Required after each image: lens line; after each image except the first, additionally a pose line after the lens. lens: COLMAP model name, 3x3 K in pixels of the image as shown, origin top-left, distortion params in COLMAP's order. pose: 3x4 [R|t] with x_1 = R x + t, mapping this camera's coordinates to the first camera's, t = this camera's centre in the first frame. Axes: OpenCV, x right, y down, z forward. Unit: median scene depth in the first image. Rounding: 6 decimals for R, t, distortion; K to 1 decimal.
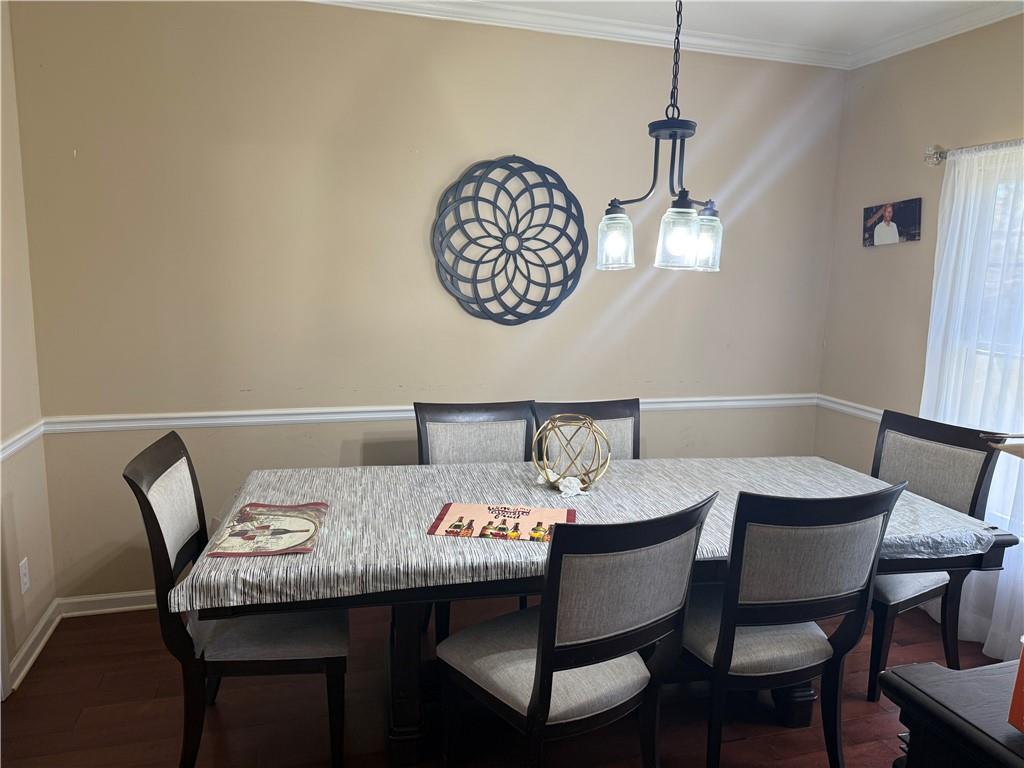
lens RADIAL K [[713.0, 0, 512.0], [0, 713.0, 402.7], [0, 0, 1]] dist [0.079478, -0.000948]
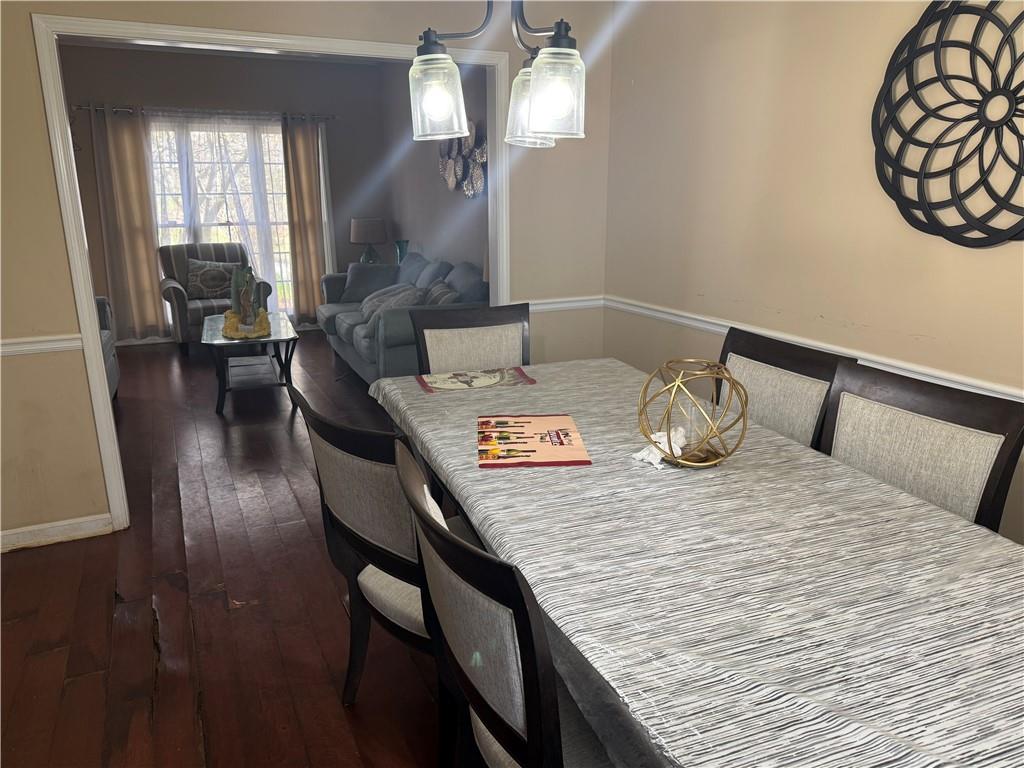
lens RADIAL K [[745.5, 0, 512.0], [0, 745.5, 384.0], [0, 0, 1]] dist [-0.005827, -0.003169]
pose [[0.137900, 0.231896, -0.962916, 0.597106], [-0.169151, 0.963436, 0.207797, -0.063688], [0.975895, 0.134223, 0.172083, 0.541099]]
